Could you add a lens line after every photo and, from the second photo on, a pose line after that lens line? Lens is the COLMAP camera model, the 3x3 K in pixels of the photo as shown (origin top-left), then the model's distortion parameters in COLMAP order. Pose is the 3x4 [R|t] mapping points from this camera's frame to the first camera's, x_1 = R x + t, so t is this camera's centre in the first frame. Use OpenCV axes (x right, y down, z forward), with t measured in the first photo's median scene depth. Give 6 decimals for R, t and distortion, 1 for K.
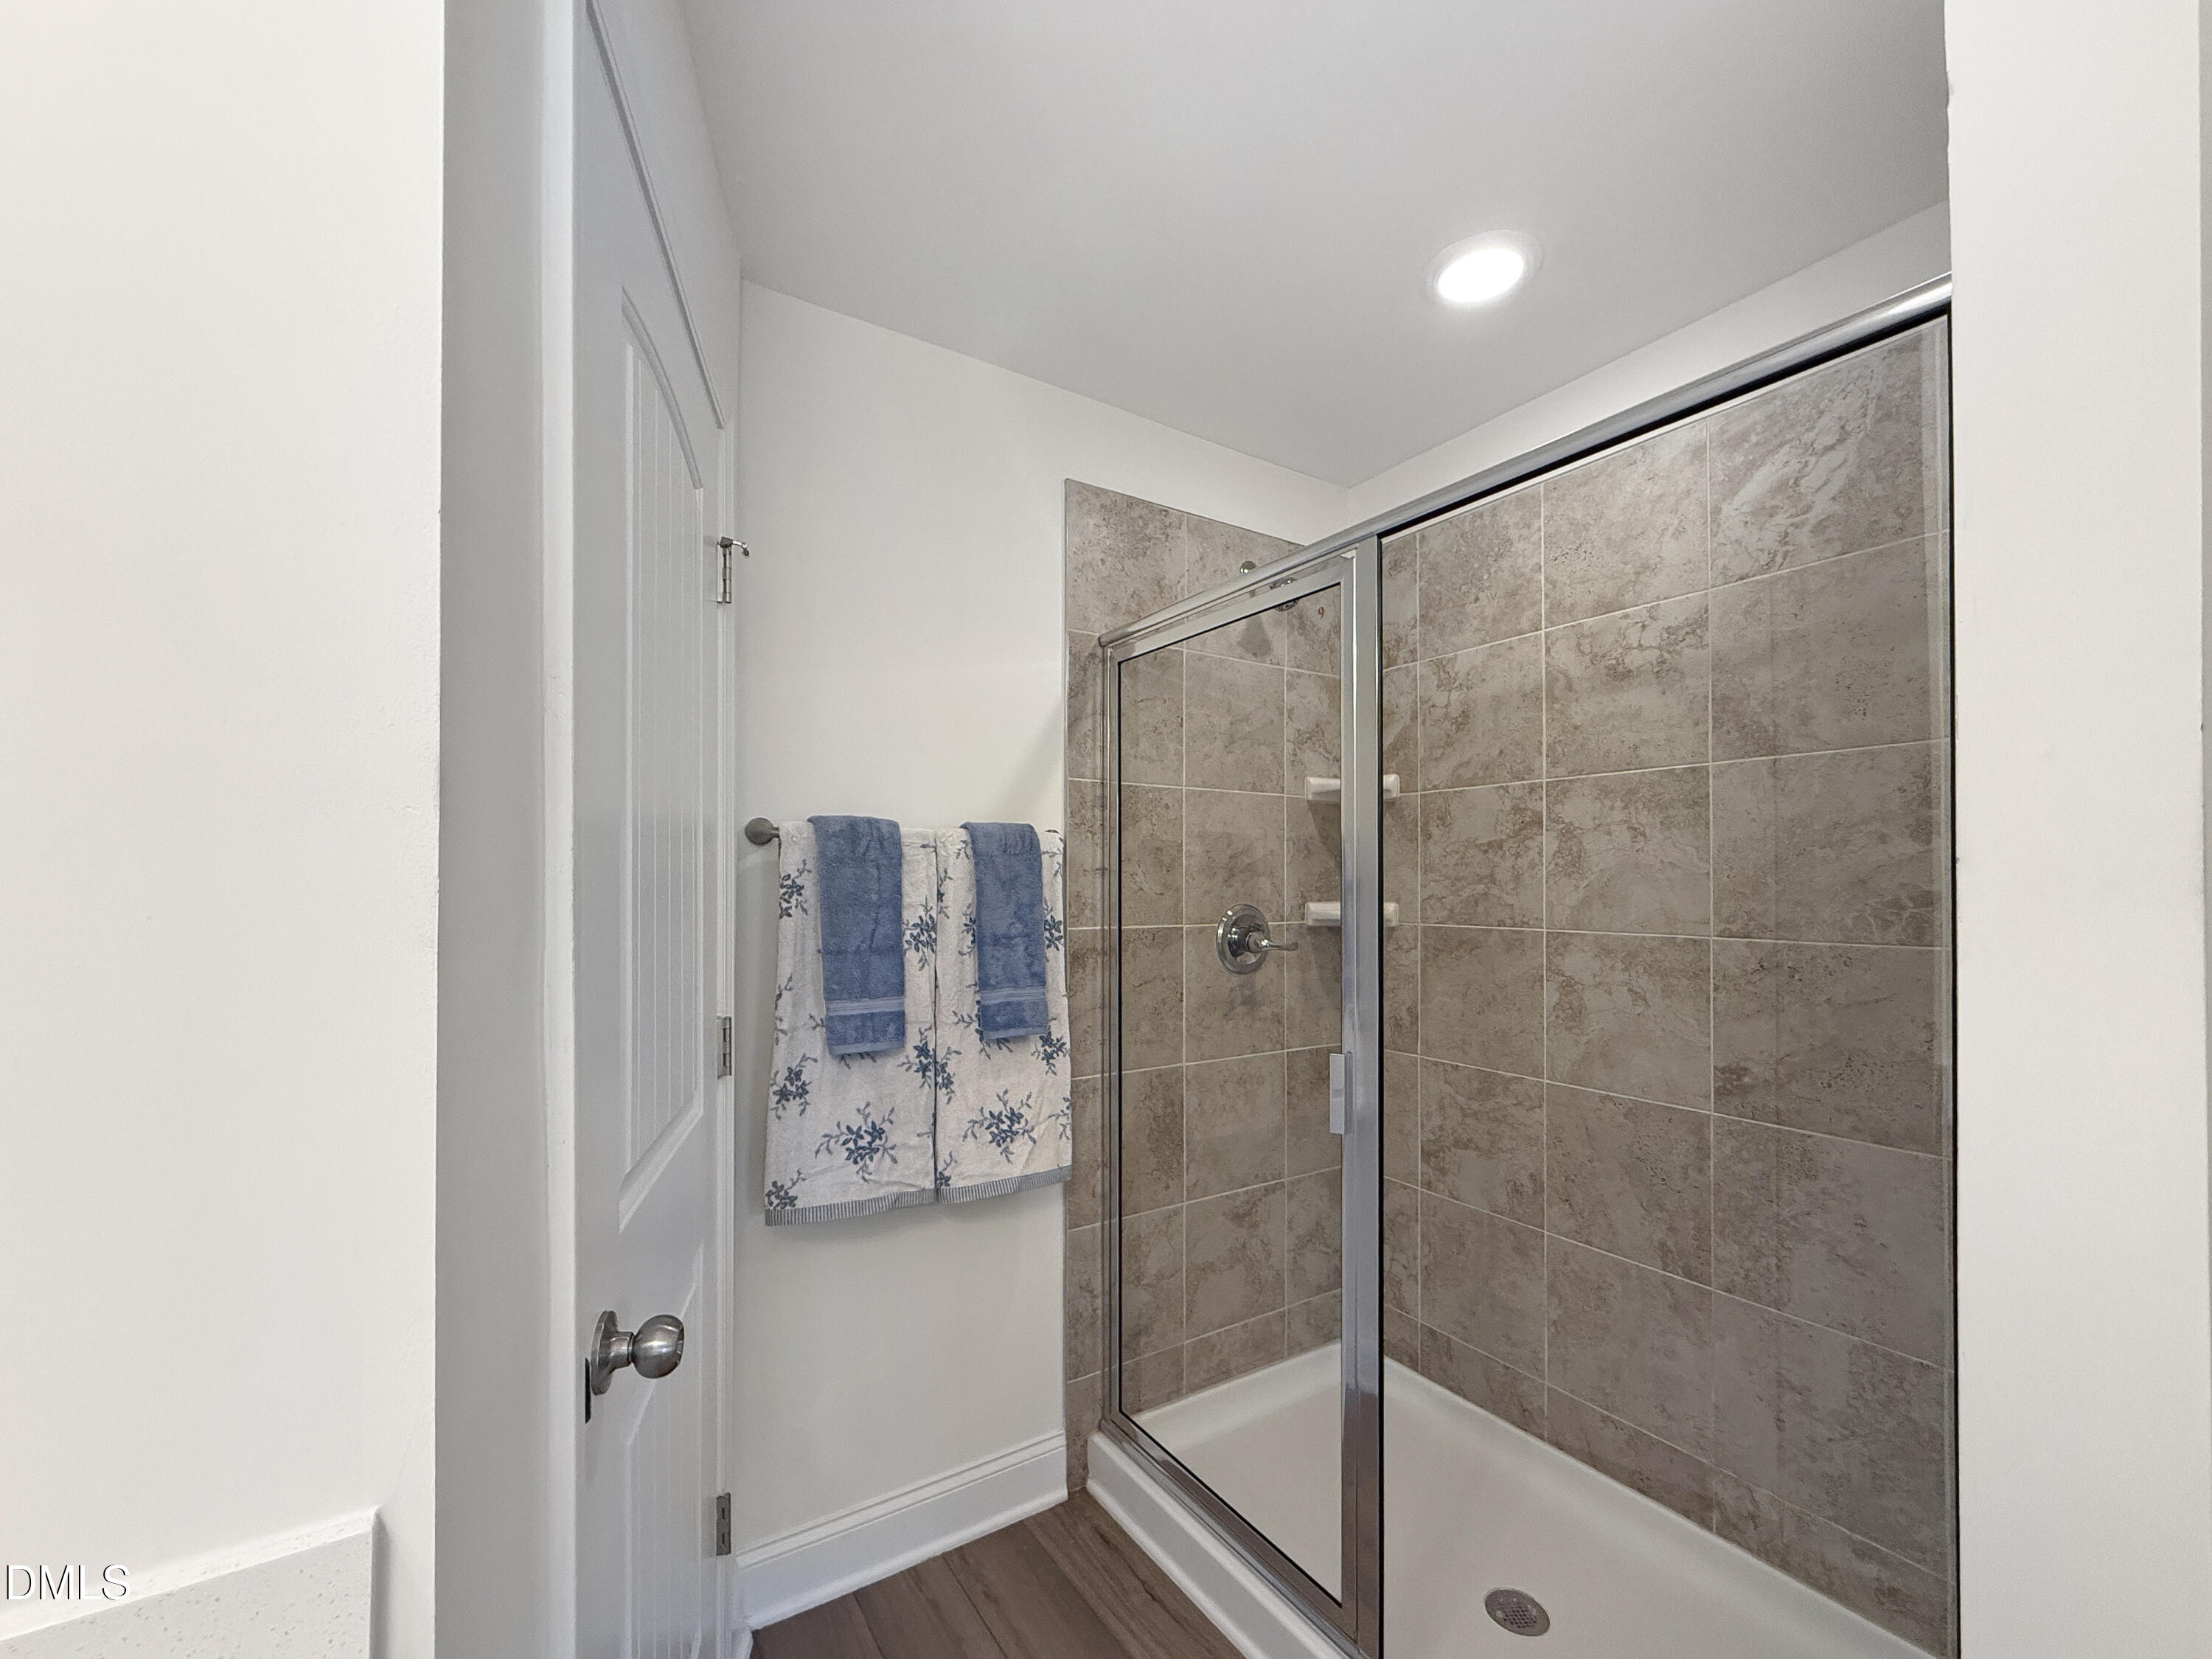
lens RADIAL K [[895.9, 0, 1102.6], [0, 895.9, 880.3], [0, 0, 1]] dist [-0.002329, 0.000701]
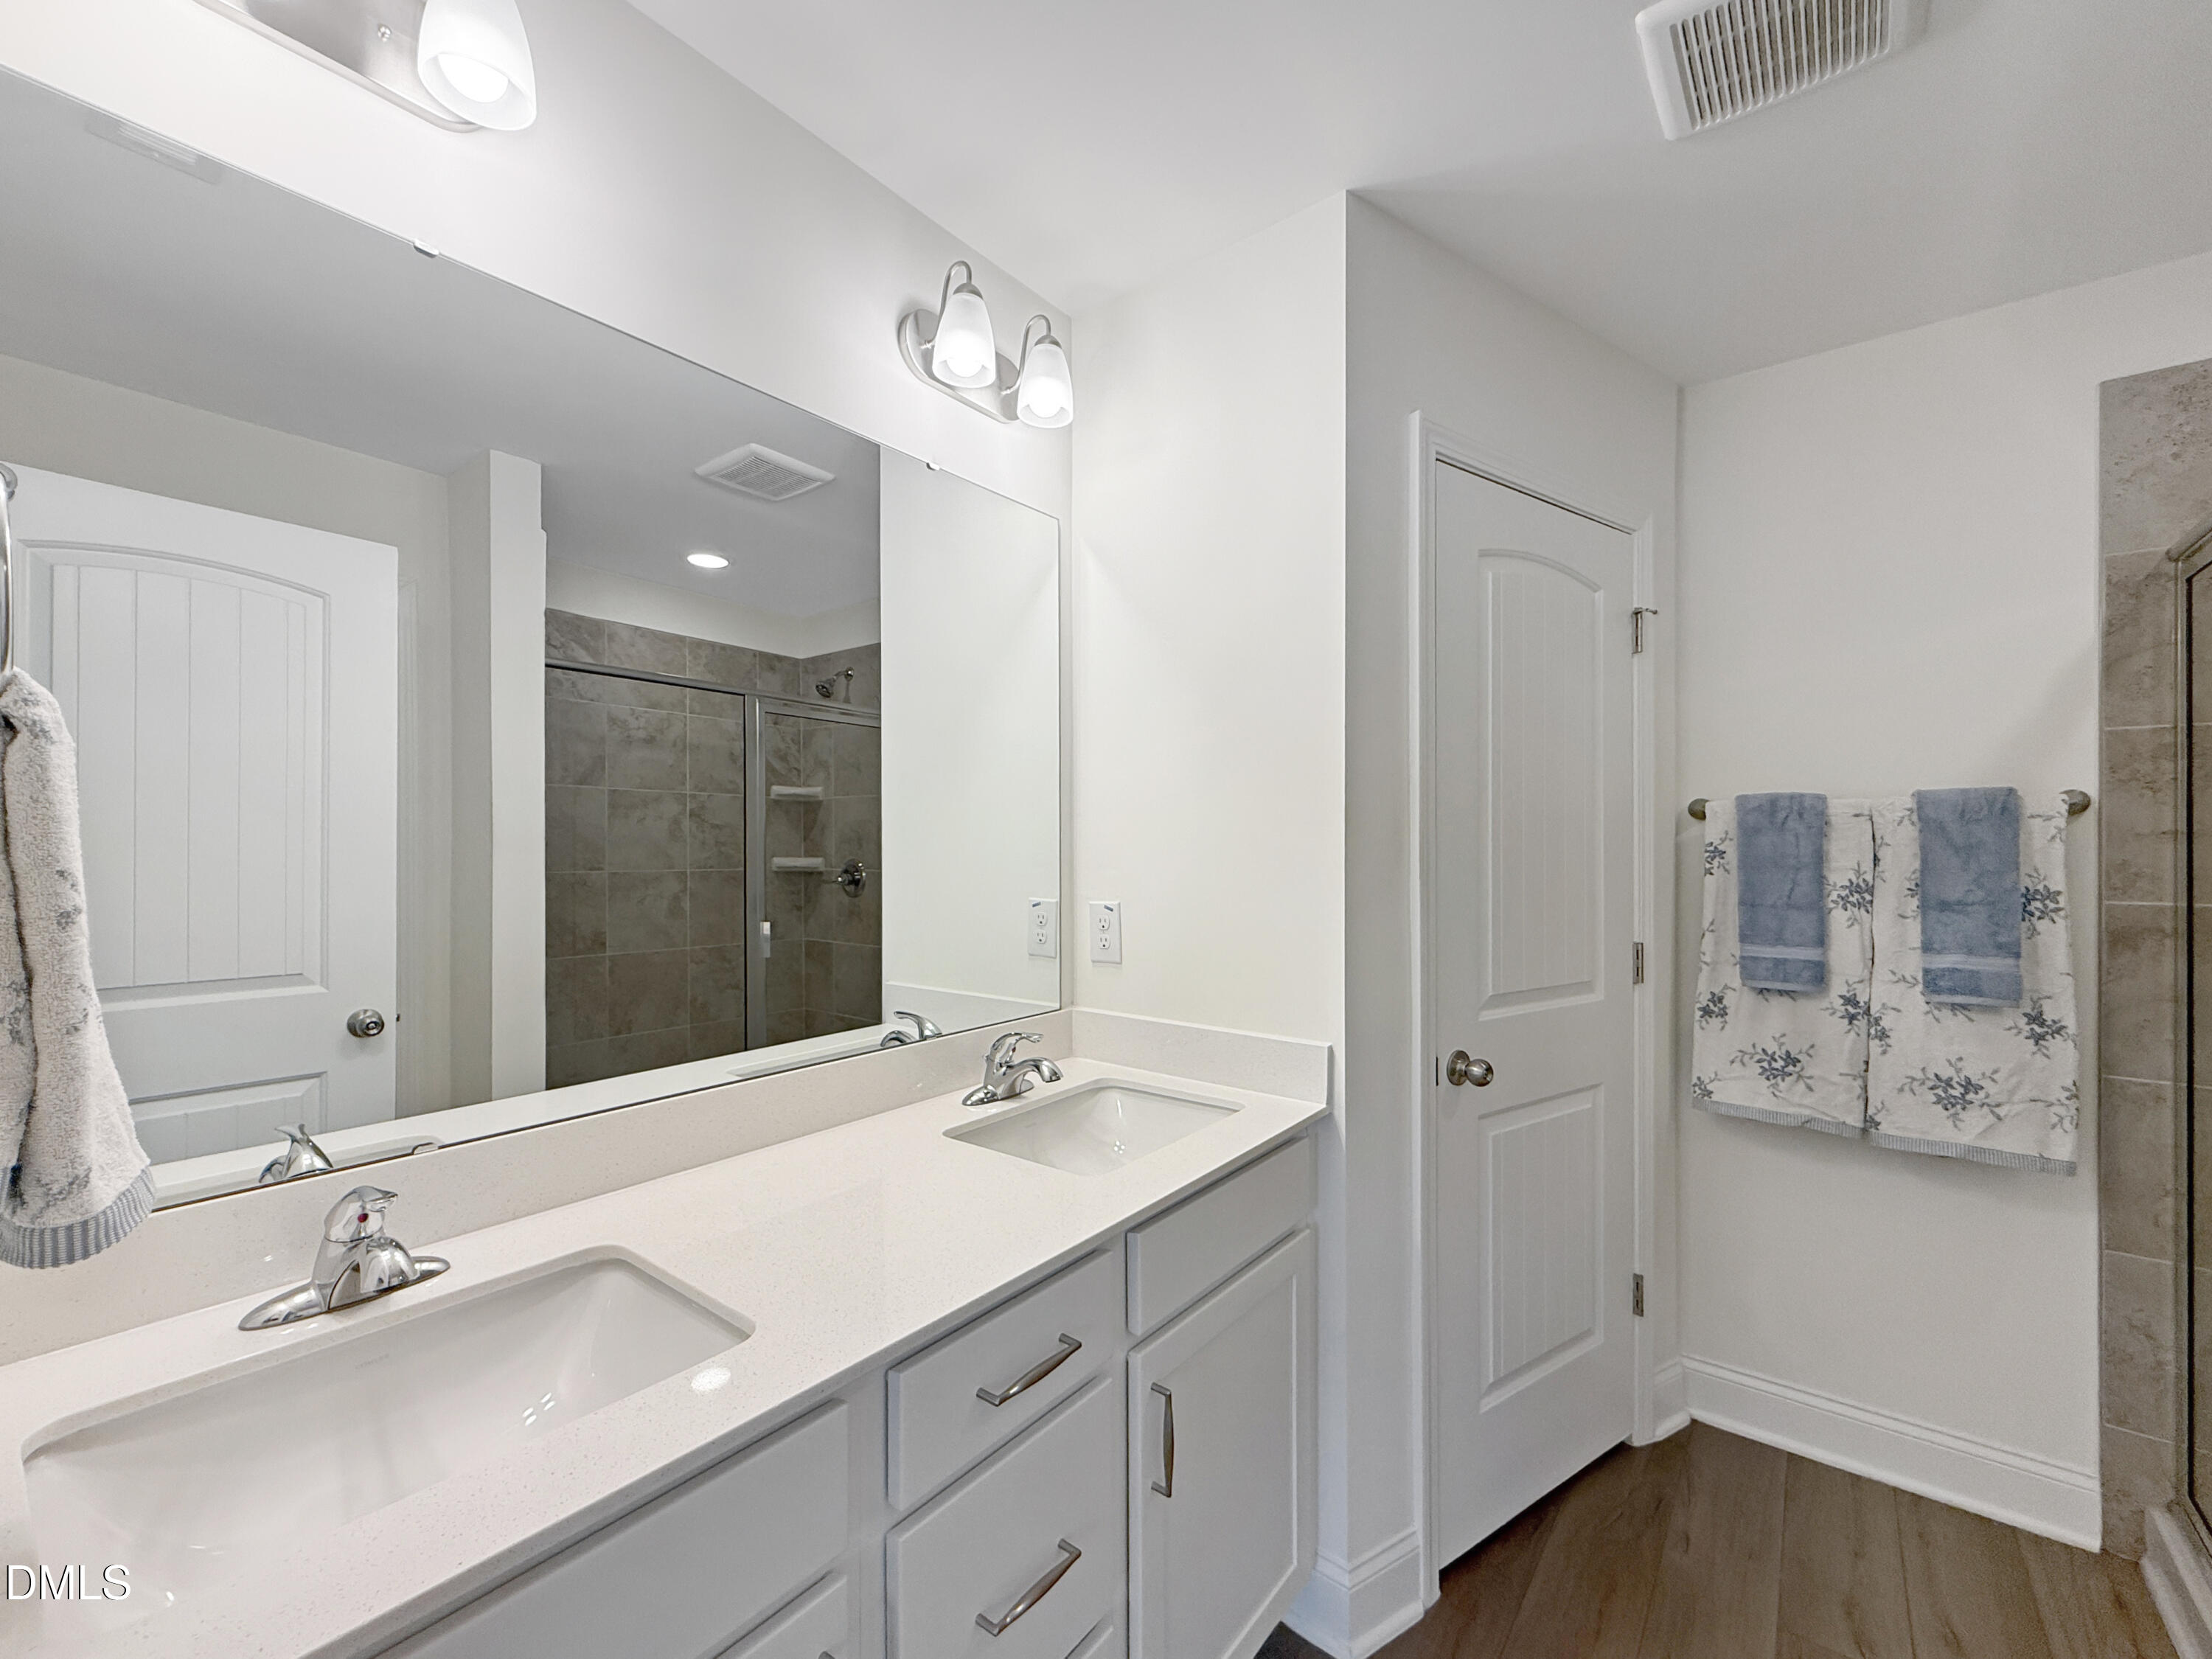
lens RADIAL K [[895.9, 0, 1103.7], [0, 895.9, 842.7], [0, 0, 1]] dist [-0.002329, 0.000701]
pose [[0.330343, -0.001032, -0.943861, 0.530538], [0.005532, 0.999984, 0.000843, -0.010723], [0.943845, -0.005500, 0.330343, -0.230680]]
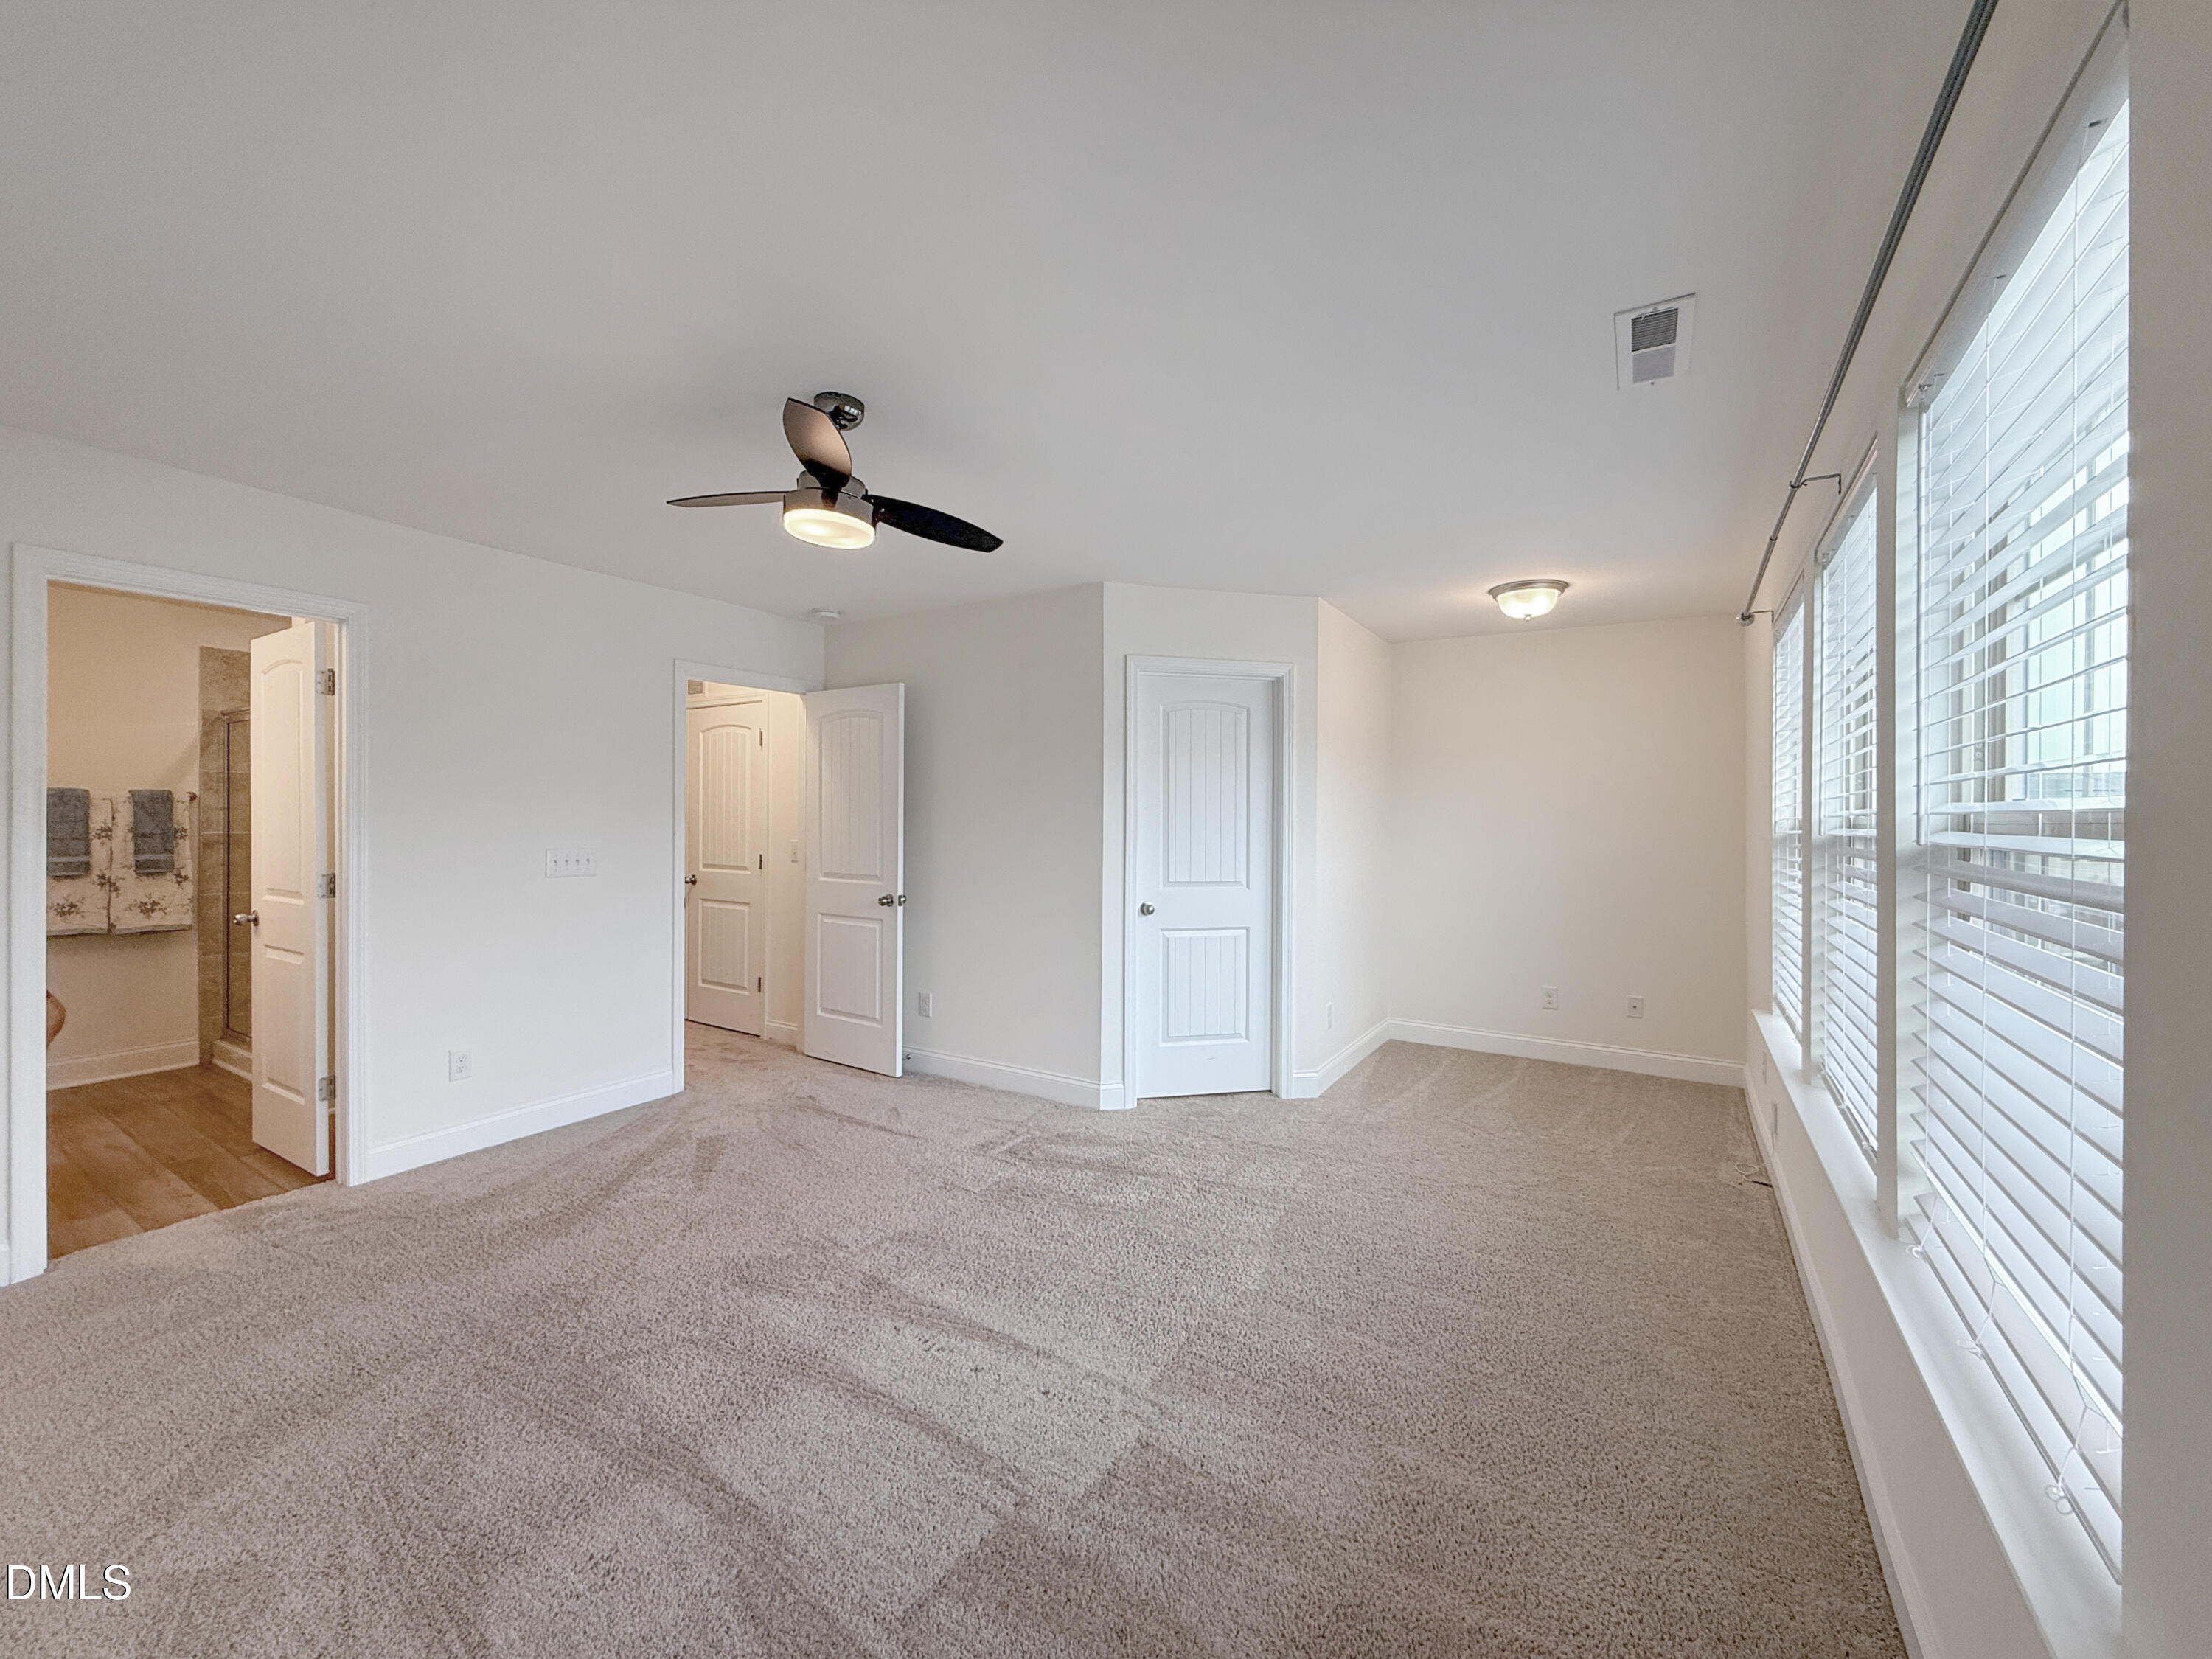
lens RADIAL K [[895.9, 0, 1104.4], [0, 895.9, 824.3], [0, 0, 1]] dist [-0.002329, 0.000701]
pose [[0.903915, 0.008959, 0.427617, 1.317032], [-0.018475, 0.999665, 0.018108, -0.065832], [-0.427312, -0.024269, 0.903778, -2.589484]]
